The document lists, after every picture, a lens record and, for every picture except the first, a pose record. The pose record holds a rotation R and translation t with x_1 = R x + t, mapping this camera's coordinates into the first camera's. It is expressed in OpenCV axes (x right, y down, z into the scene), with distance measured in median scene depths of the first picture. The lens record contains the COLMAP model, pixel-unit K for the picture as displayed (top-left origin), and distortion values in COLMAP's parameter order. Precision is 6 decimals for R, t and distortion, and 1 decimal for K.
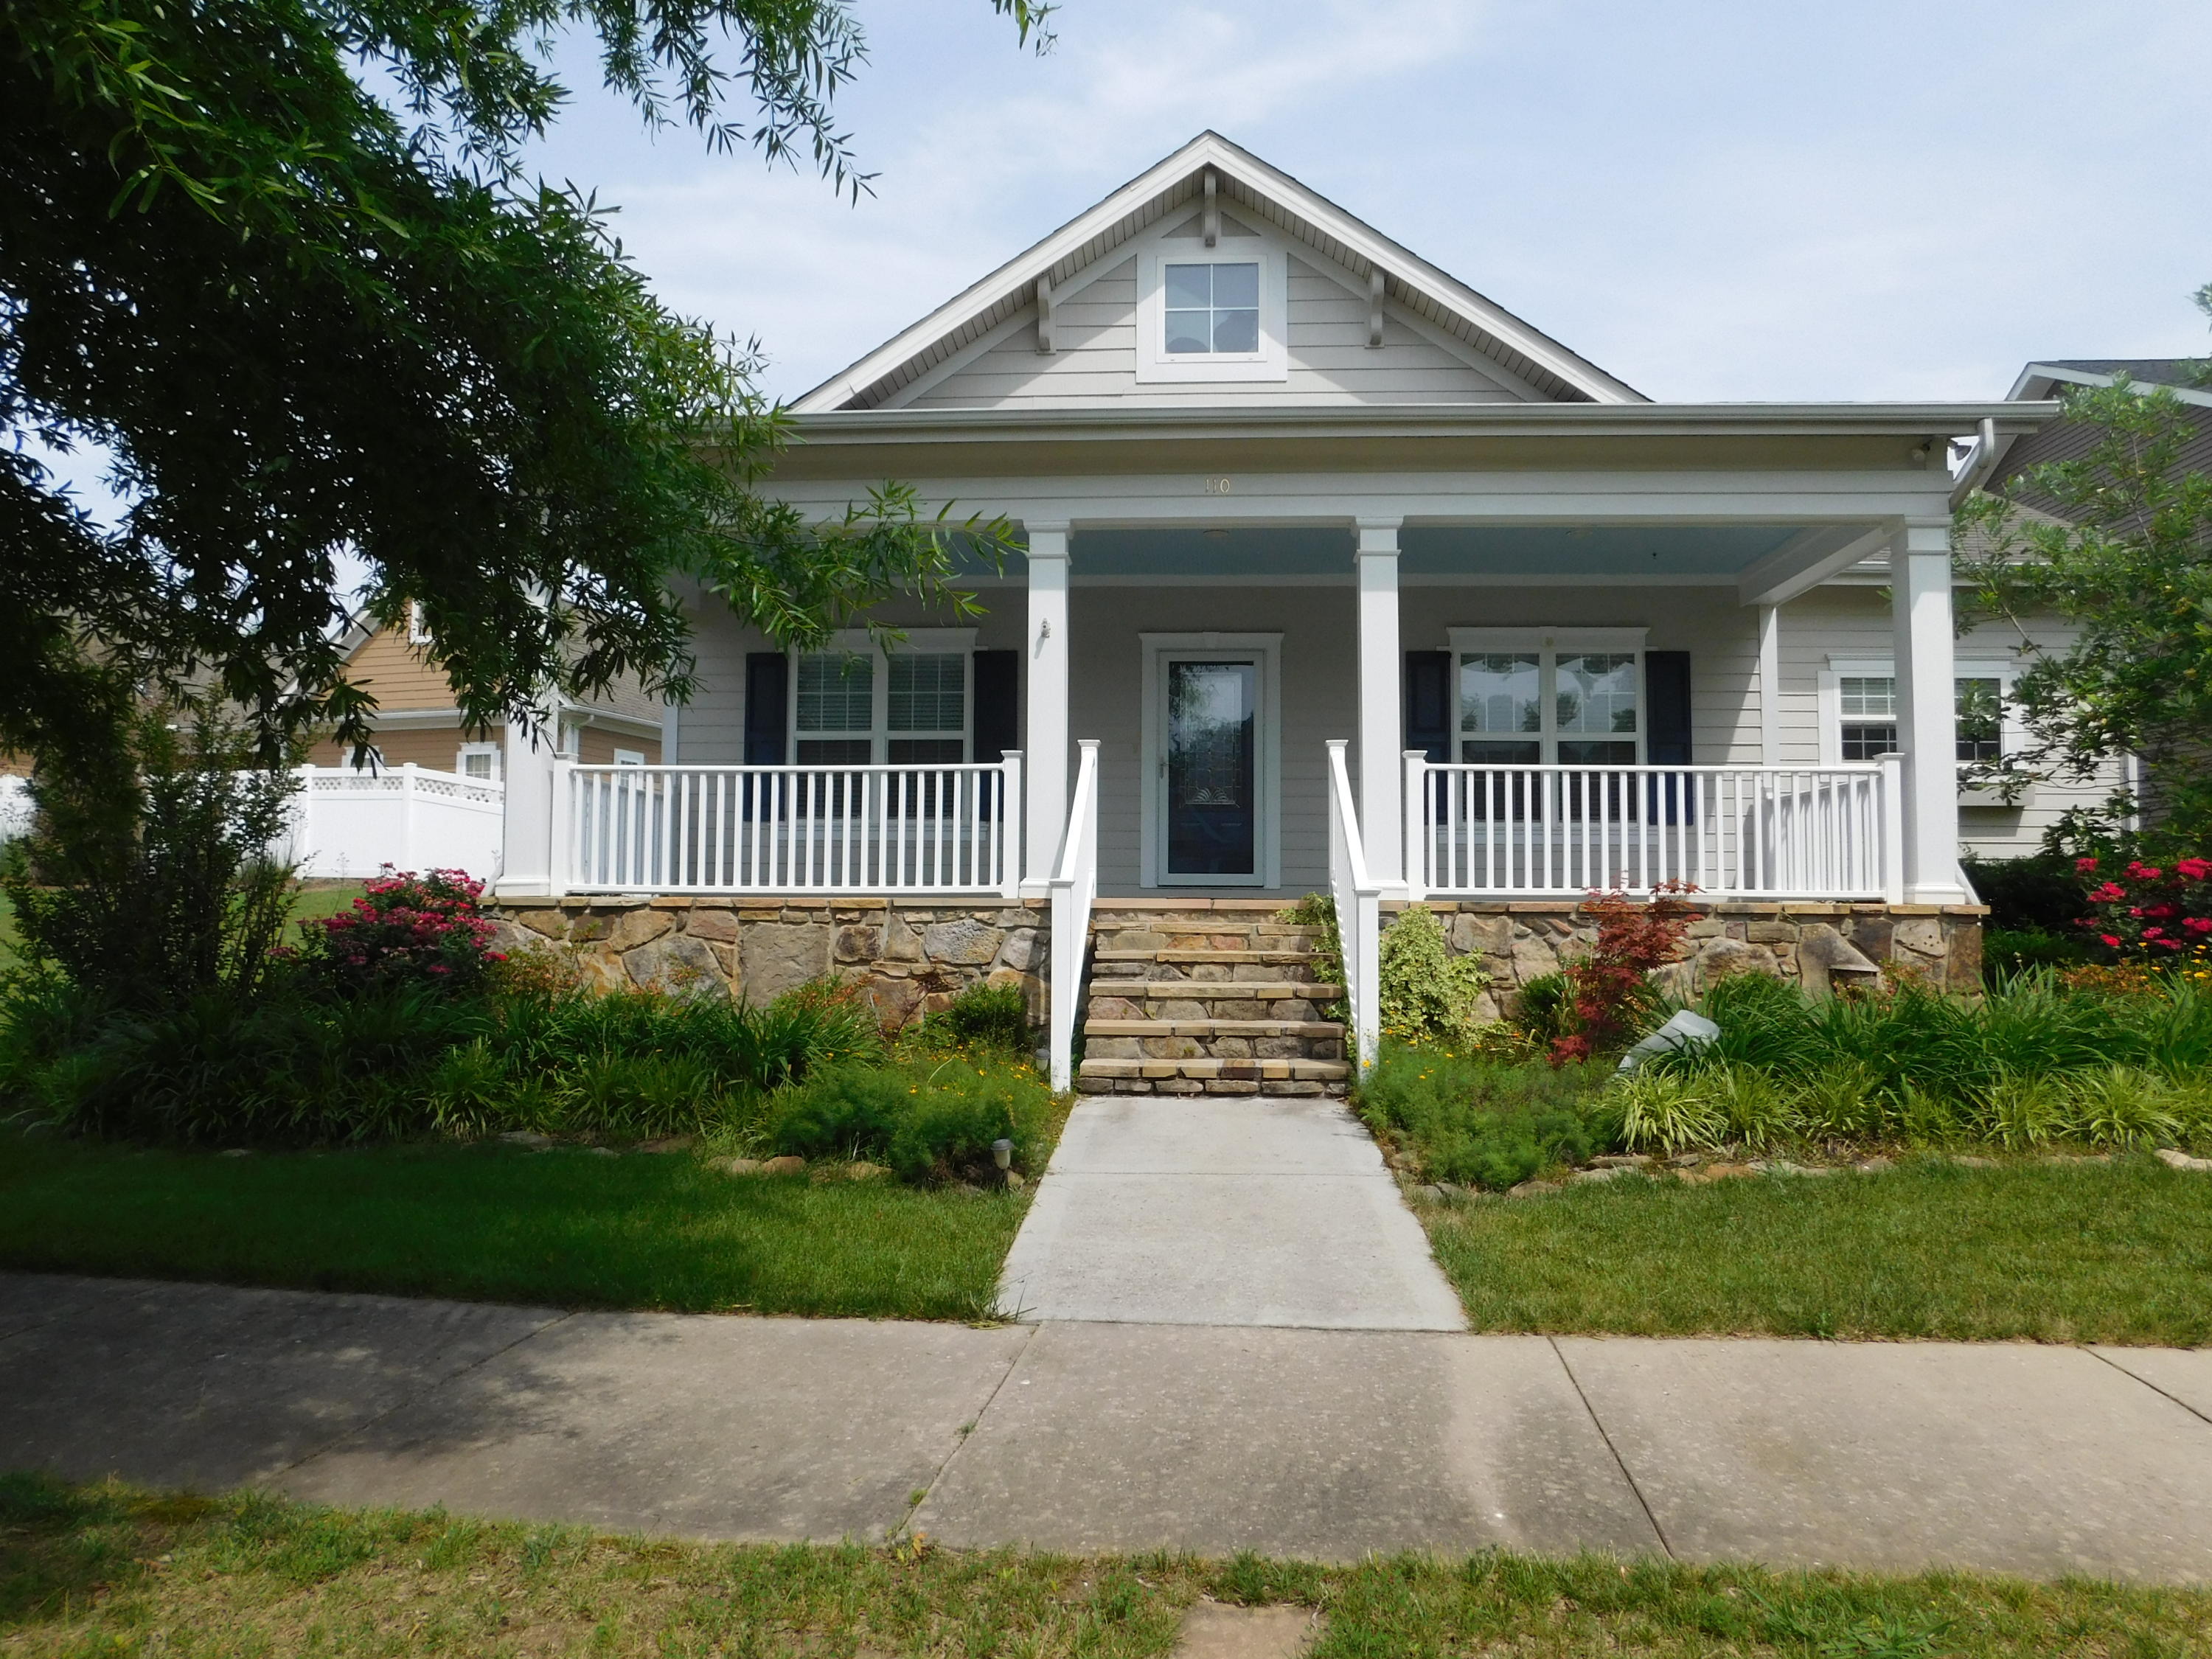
lens RADIAL K [[1451.6, 0, 1111.6], [0, 1451.6, 829.2], [0, 0, 1]] dist [-0.051323, 0.020706]
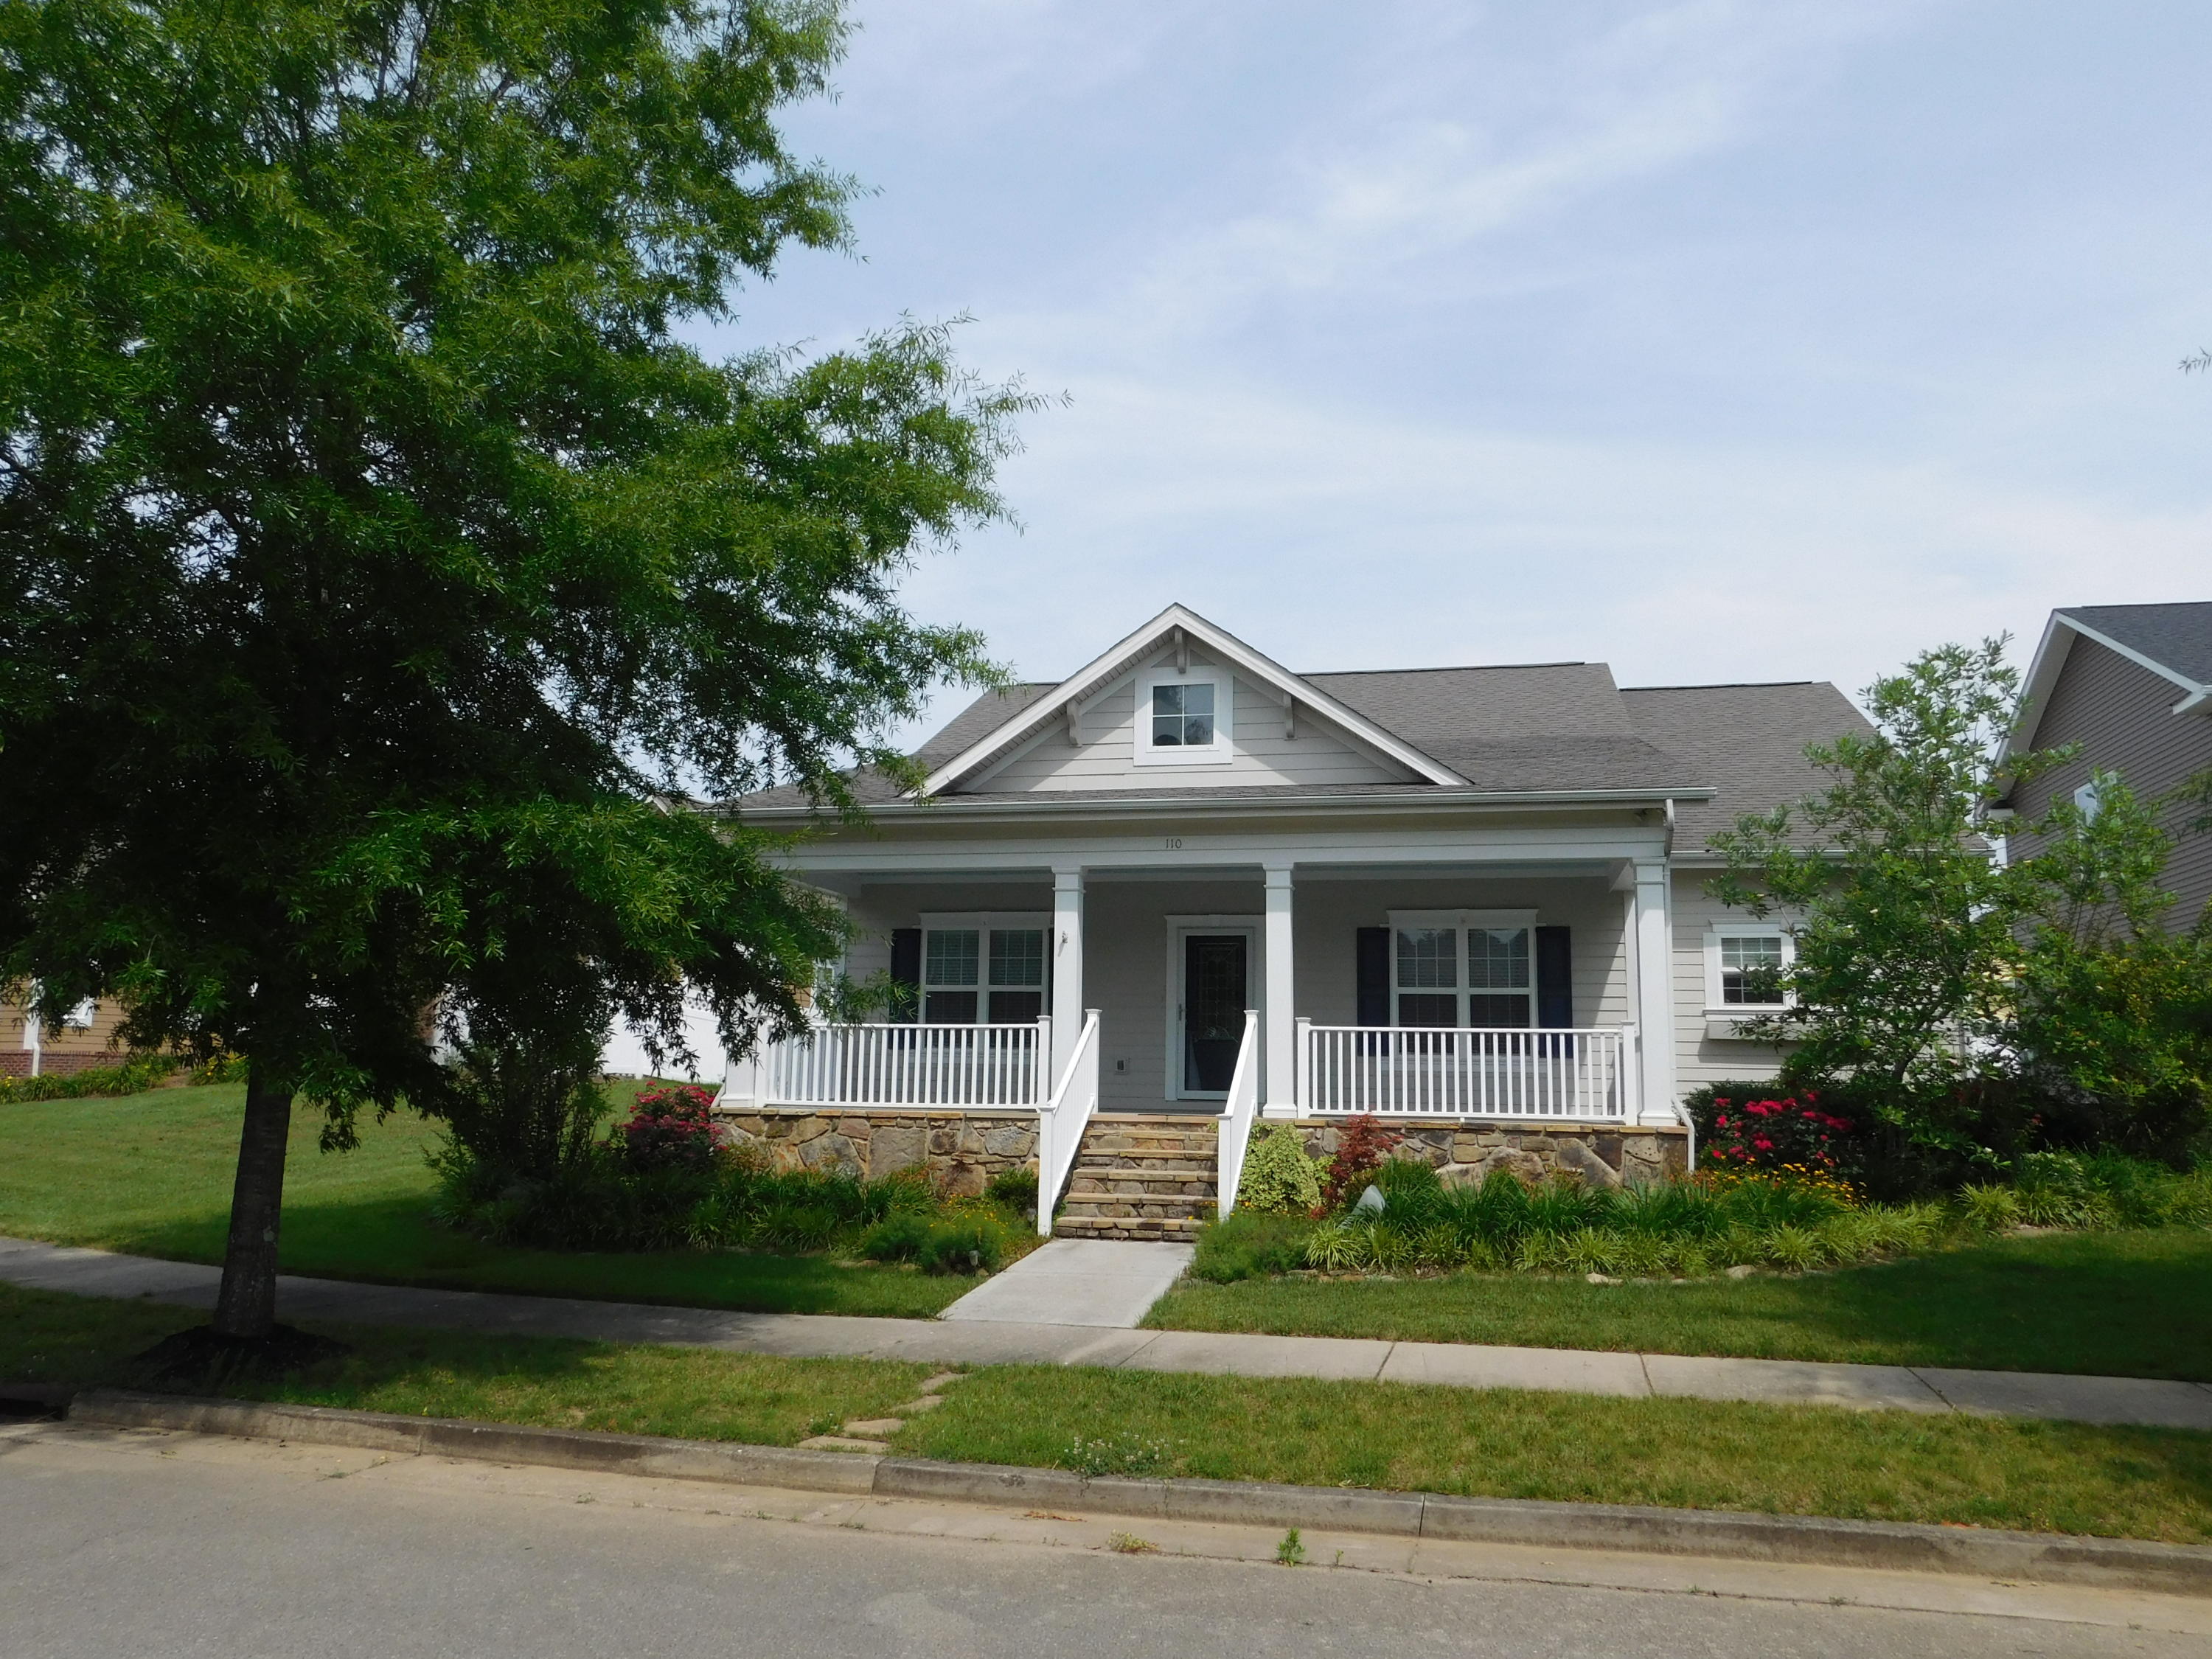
lens RADIAL K [[1619.3, 0, 1107.7], [0, 1619.3, 830.7], [0, 0, 1]] dist [-0.014835, -0.002688]
pose [[0.987154, -0.015597, -0.159011, 0.287131], [-0.000479, 0.994931, -0.100562, -0.080267], [0.159773, 0.099346, 0.982142, -0.729024]]
